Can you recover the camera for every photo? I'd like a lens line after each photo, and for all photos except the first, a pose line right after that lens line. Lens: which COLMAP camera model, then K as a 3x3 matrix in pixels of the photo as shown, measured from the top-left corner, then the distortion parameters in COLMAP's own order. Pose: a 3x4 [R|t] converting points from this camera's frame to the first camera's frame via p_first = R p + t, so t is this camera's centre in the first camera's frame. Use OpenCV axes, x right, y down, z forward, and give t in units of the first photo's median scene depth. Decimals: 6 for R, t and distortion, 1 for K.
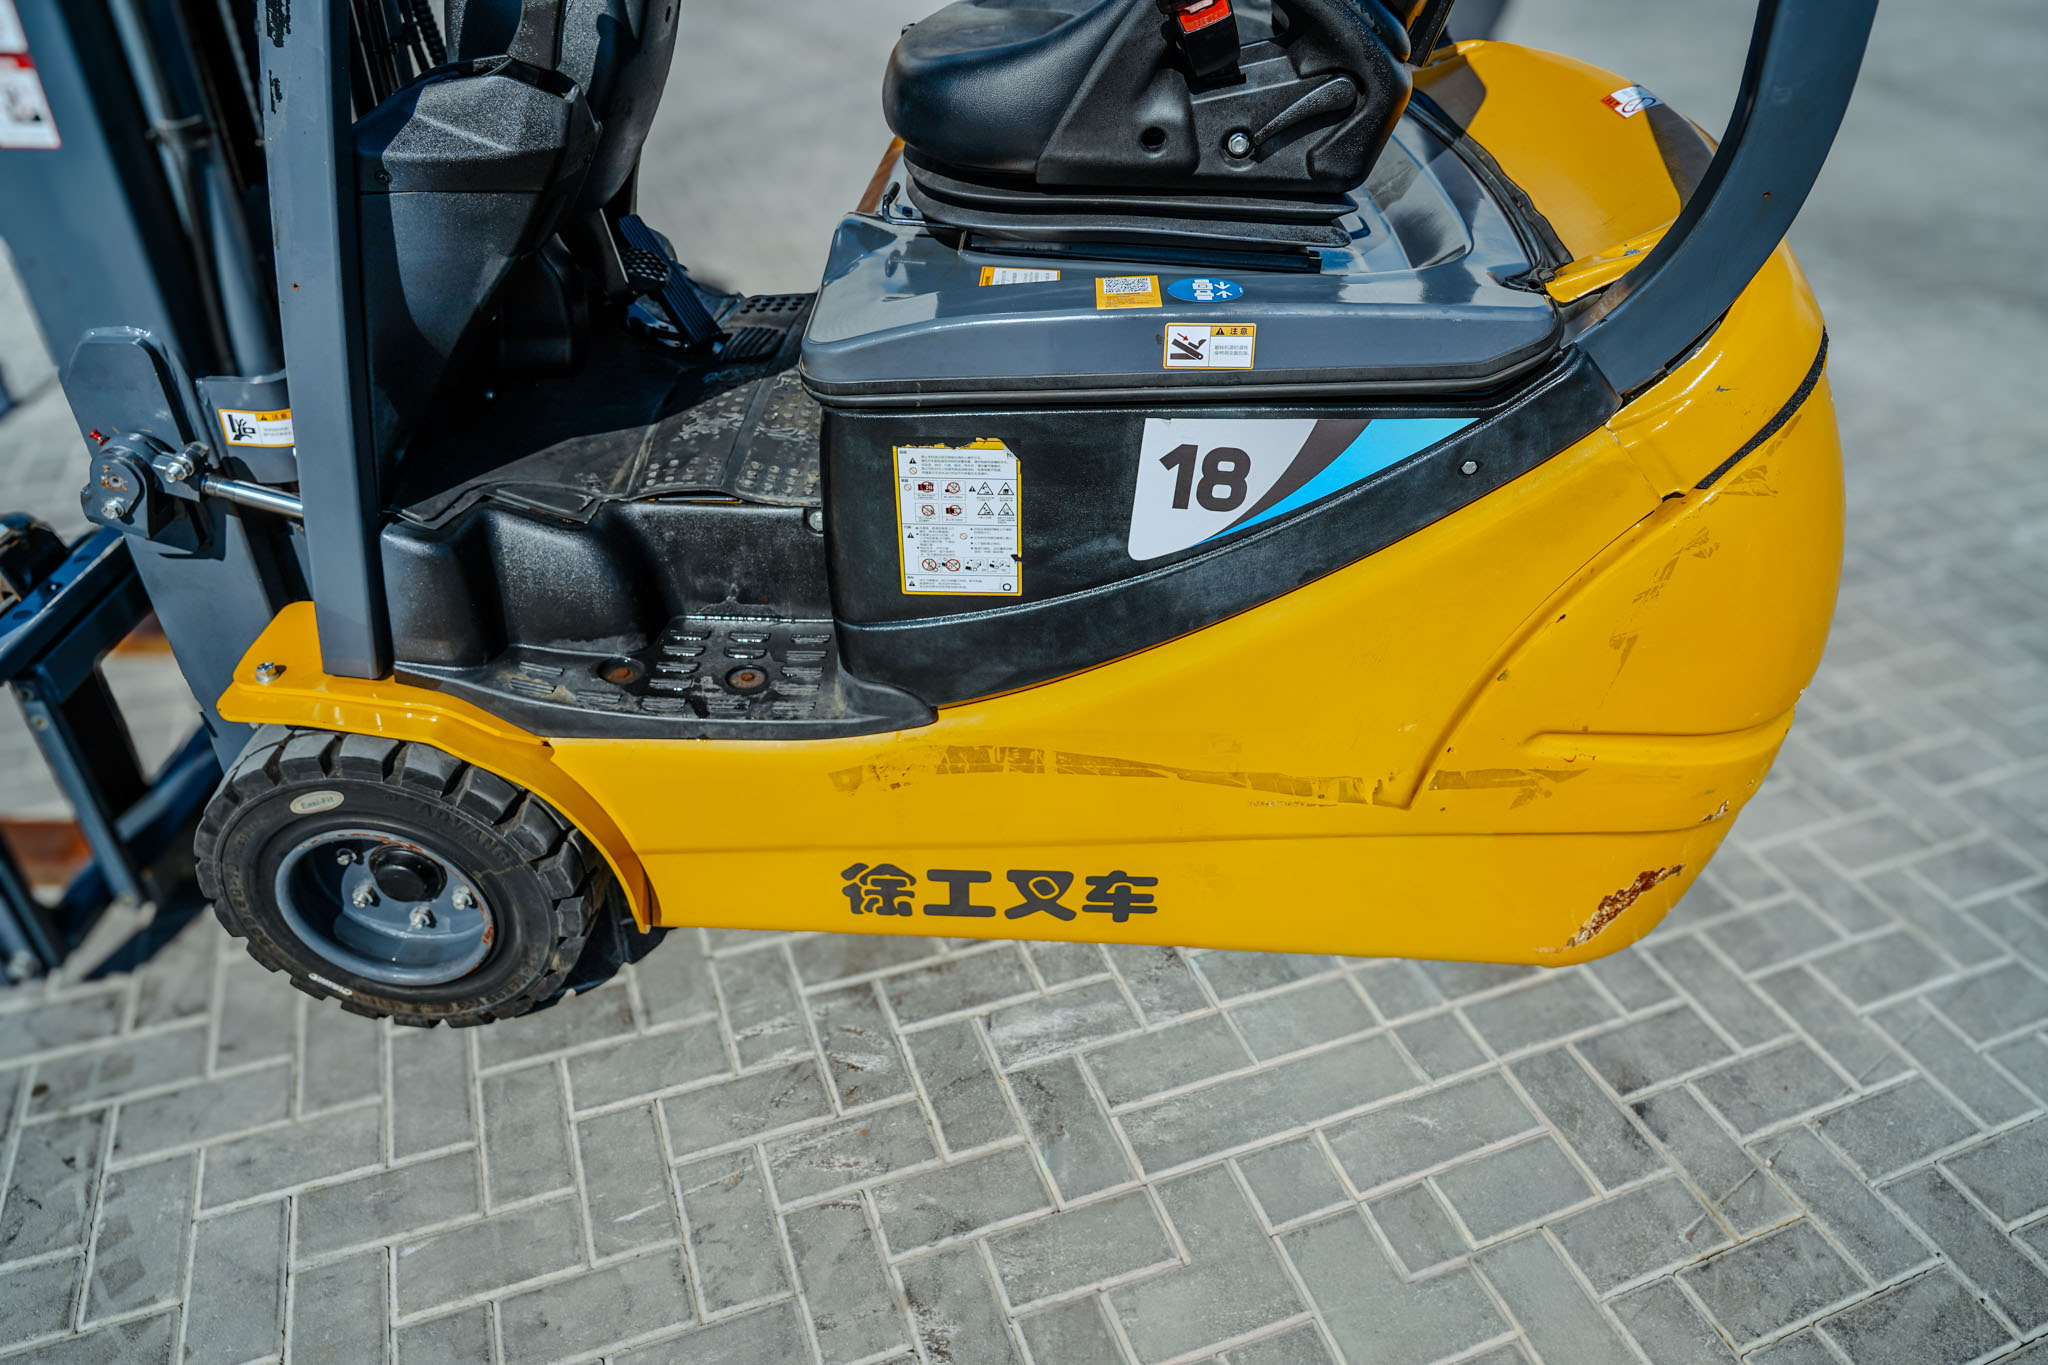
lens RADIAL K [[1384.6, 0, 1023.5], [0, 1384.6, 668.2], [0, 0, 1]] dist [-0.036978, 0.022277]
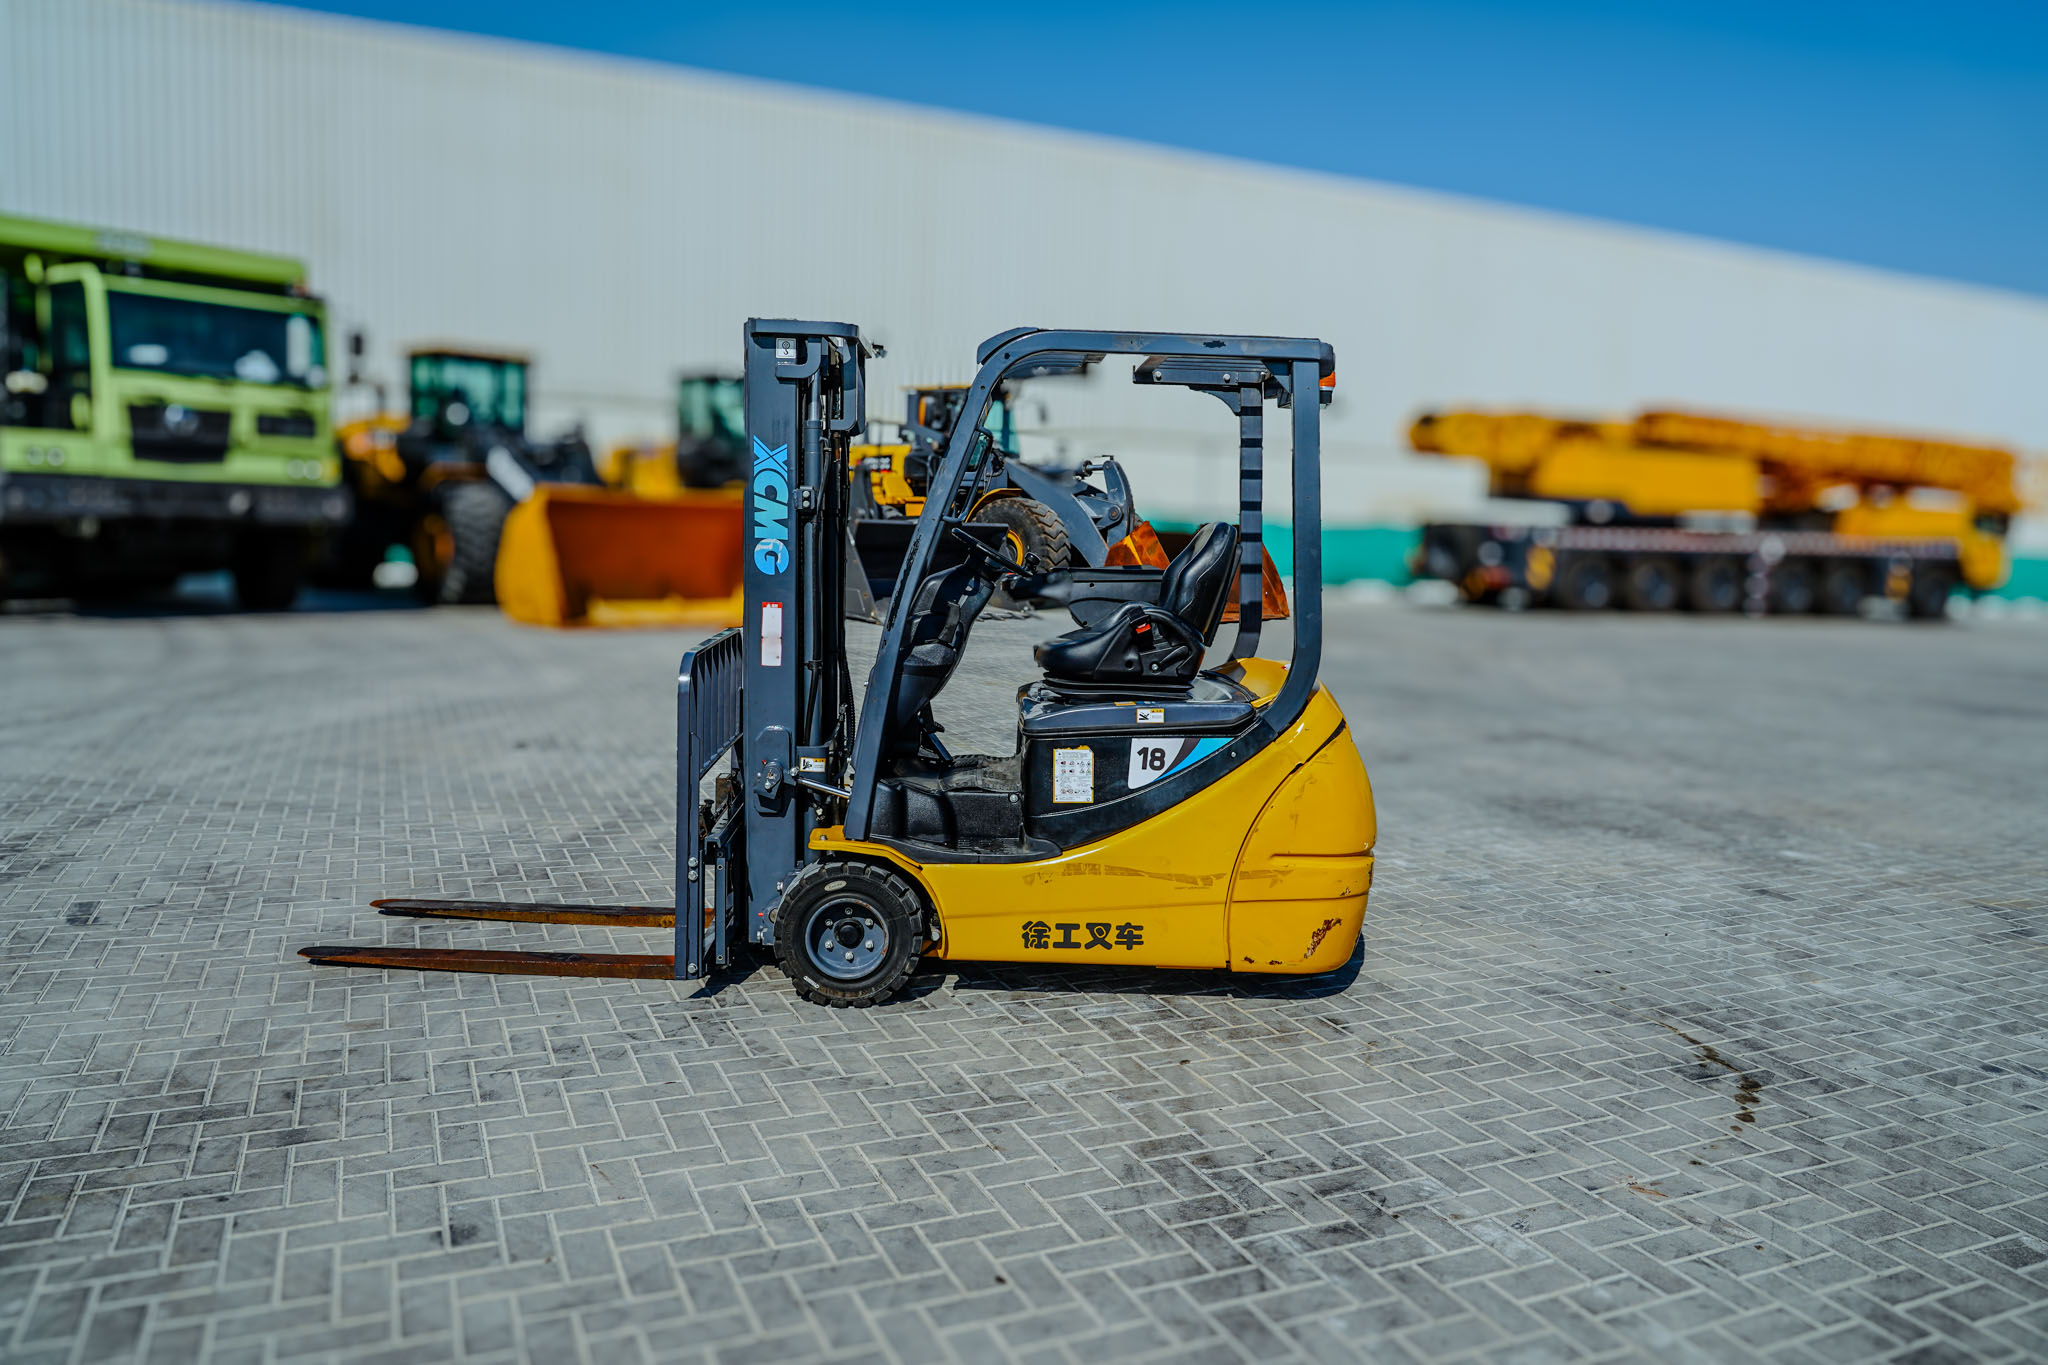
lens RADIAL K [[1426.0, 0, 1039.7], [0, 1426.0, 675.2], [0, 0, 1]] dist [-0.033392, 0.000236]
pose [[0.997809, 0.002254, 0.066121, -0.328657], [0.029771, 0.877219, -0.479166, 1.206488], [-0.059083, 0.480085, 0.875230, -1.866716]]
